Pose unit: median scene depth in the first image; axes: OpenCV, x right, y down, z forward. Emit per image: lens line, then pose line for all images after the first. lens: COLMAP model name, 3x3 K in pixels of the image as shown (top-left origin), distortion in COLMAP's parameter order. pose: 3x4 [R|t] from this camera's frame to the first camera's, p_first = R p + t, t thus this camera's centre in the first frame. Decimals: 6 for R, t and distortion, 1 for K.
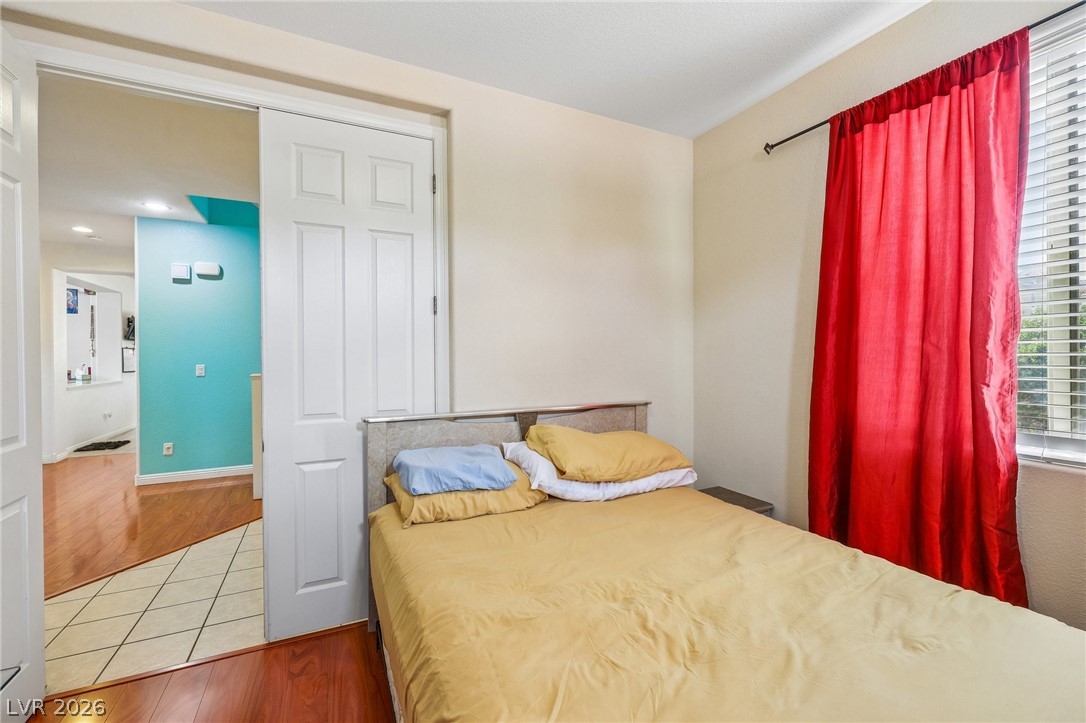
lens RADIAL K [[455.0, 0, 540.0], [0, 455.0, 357.7], [0, 0, 1]] dist [0.000009, 0.000515]
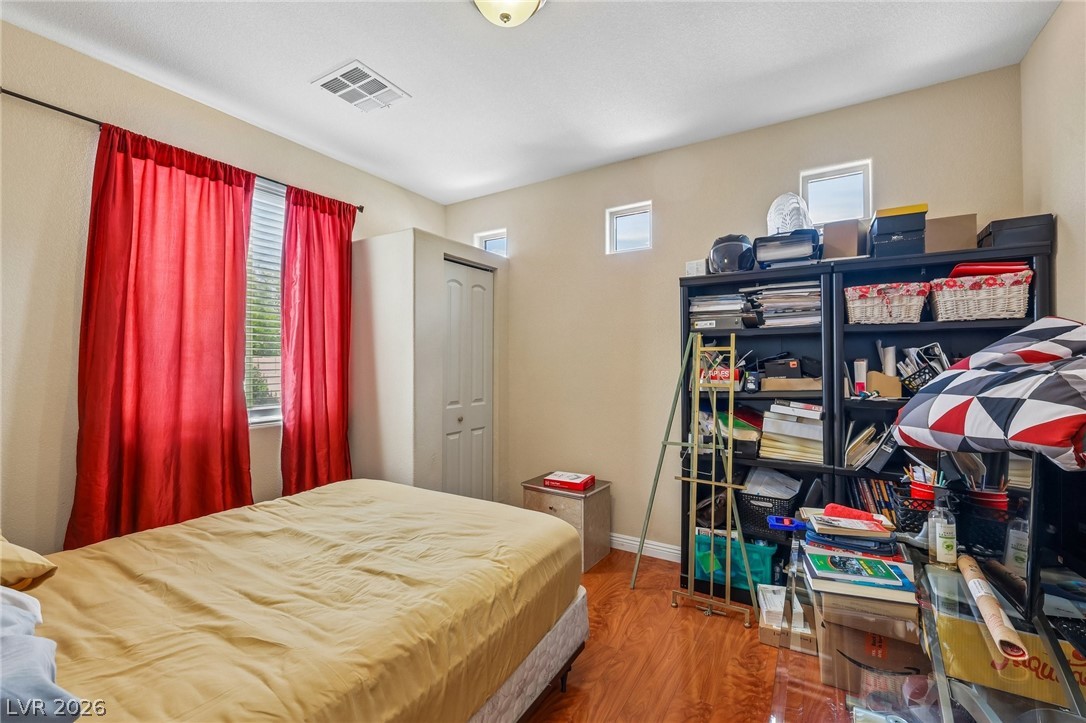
lens RADIAL K [[455.0, 0, 540.0], [0, 455.0, 357.7], [0, 0, 1]] dist [0.000009, 0.000515]
pose [[-0.544315, 0.011951, 0.838795, -0.871650], [0.009660, 0.999922, -0.007978, -0.005075], [-0.838825, 0.003760, -0.544388, 0.949510]]
